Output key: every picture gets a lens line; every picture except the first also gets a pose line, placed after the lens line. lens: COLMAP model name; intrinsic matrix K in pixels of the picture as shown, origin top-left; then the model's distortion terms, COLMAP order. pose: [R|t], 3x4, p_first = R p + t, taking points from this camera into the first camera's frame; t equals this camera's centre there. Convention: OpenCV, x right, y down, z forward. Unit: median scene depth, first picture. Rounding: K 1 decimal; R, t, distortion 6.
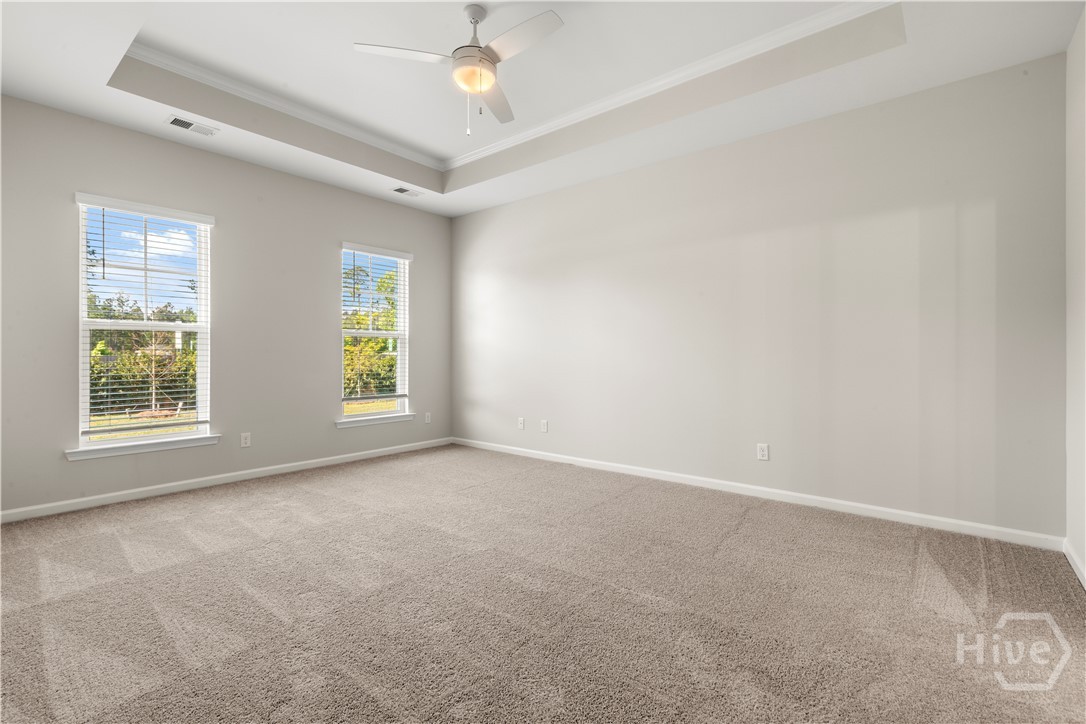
lens RADIAL K [[493.9, 0, 538.8], [0, 493.9, 355.0], [0, 0, 1]] dist [0.001775, -0.000329]
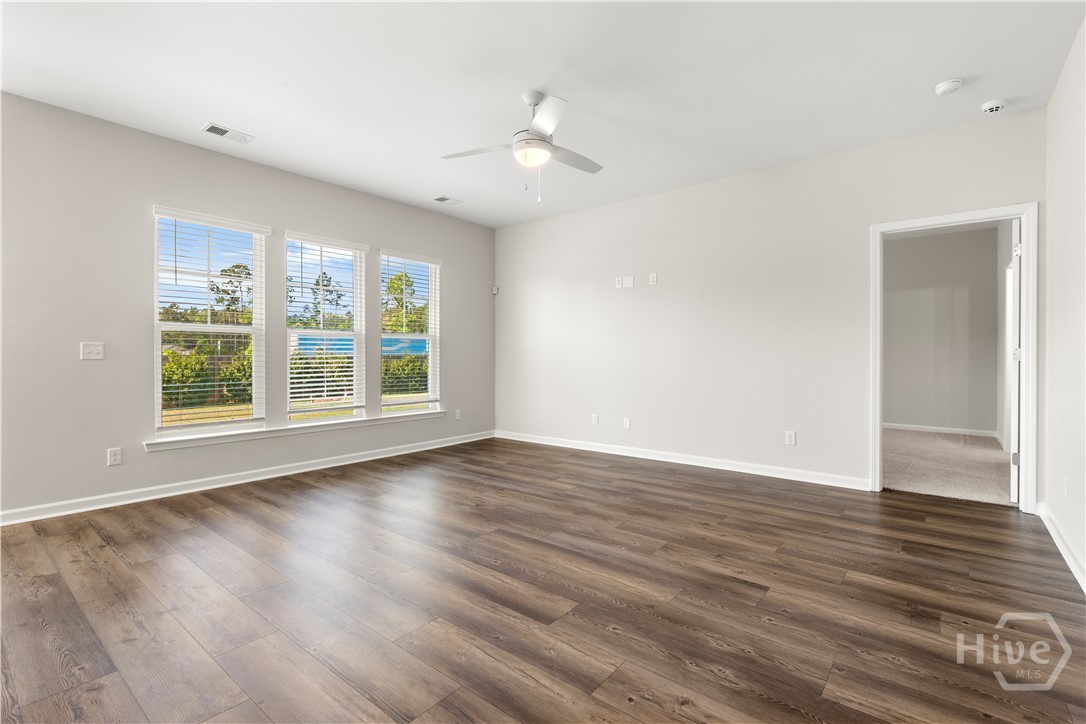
lens RADIAL K [[493.9, 0, 547.7], [0, 493.9, 363.8], [0, 0, 1]] dist [0.001775, -0.000329]
pose [[0.999924, 0.001740, 0.012232, -0.075834], [-0.001942, 0.999862, 0.016486, 0.000594], [-0.012201, -0.016508, 0.999789, -0.090983]]
